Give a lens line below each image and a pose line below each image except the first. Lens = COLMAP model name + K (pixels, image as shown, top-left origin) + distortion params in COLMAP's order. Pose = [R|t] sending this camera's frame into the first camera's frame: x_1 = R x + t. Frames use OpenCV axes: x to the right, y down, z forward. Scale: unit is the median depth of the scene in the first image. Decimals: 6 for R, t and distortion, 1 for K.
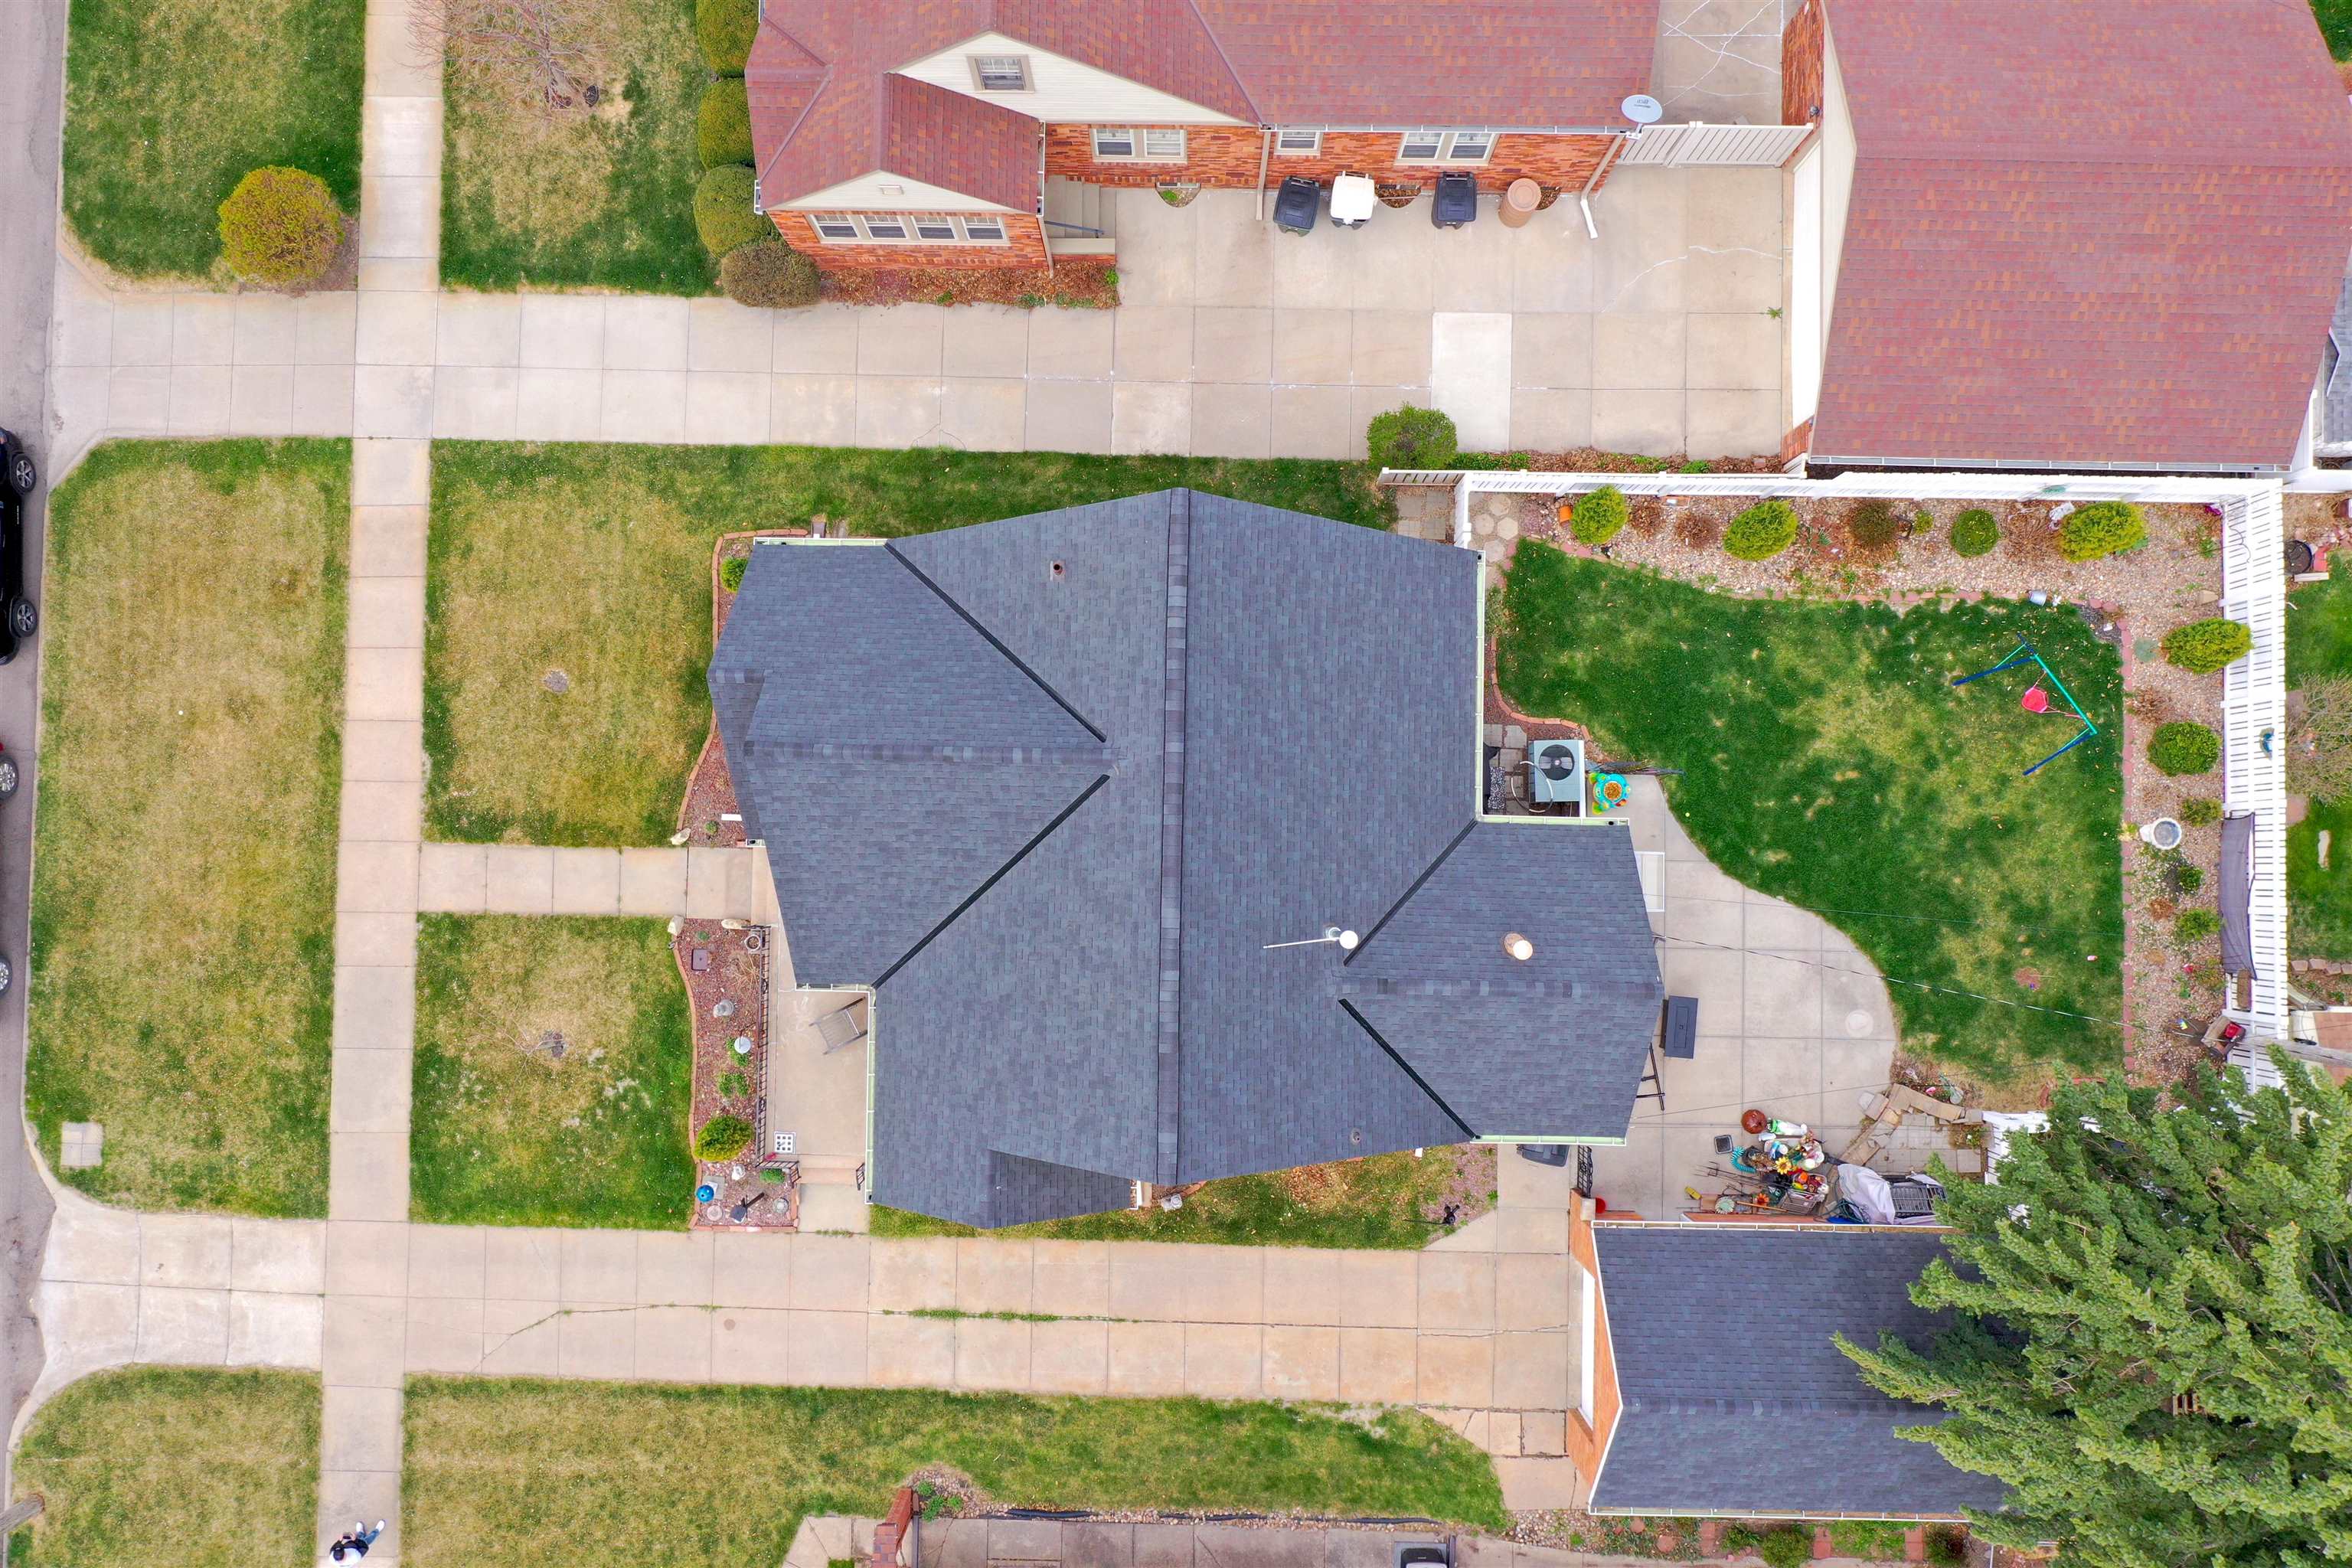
lens RADIAL K [[1864.3, 0, 1164.2], [0, 1864.3, 791.2], [0, 0, 1]] dist [0.003157, -0.017014]
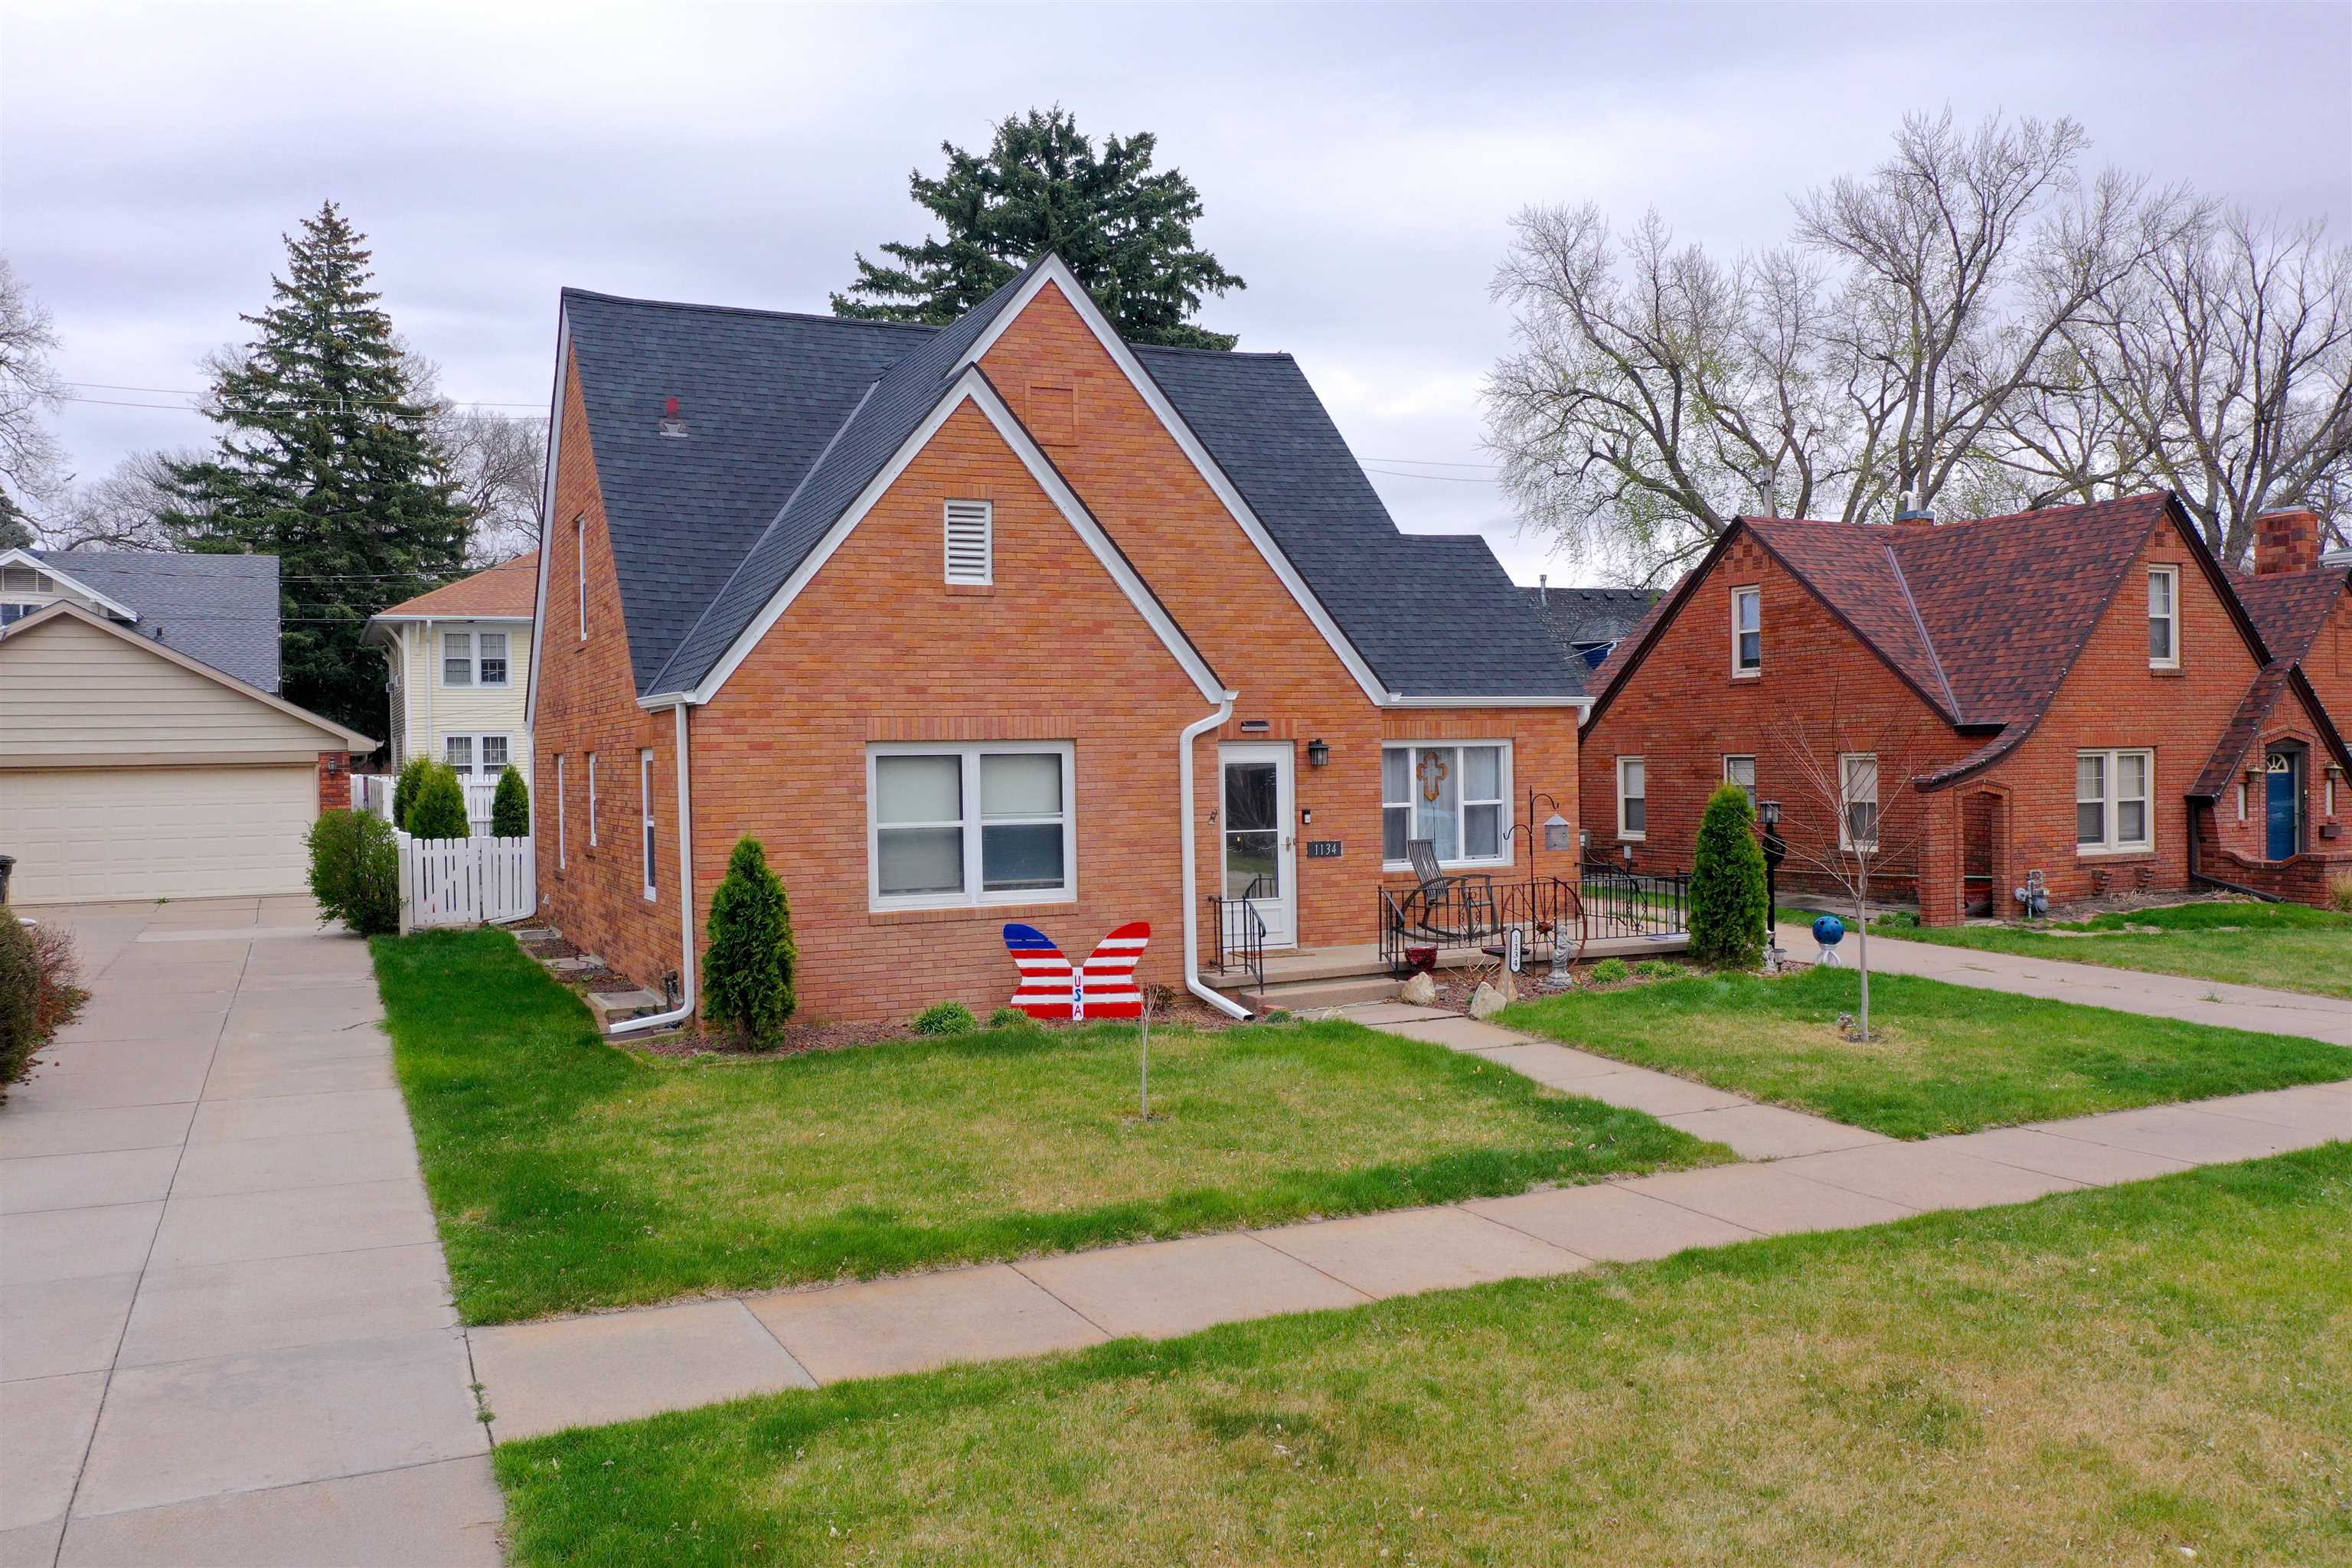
lens RADIAL K [[1864.3, 0, 1183.4], [0, 1864.3, 778.6], [0, 0, 1]] dist [0.003157, -0.017014]
pose [[-0.448411, 0.007850, 0.893793, -0.668603], [0.893690, 0.021475, 0.448171, -0.221181], [-0.015676, 0.999739, -0.016645, 0.958966]]
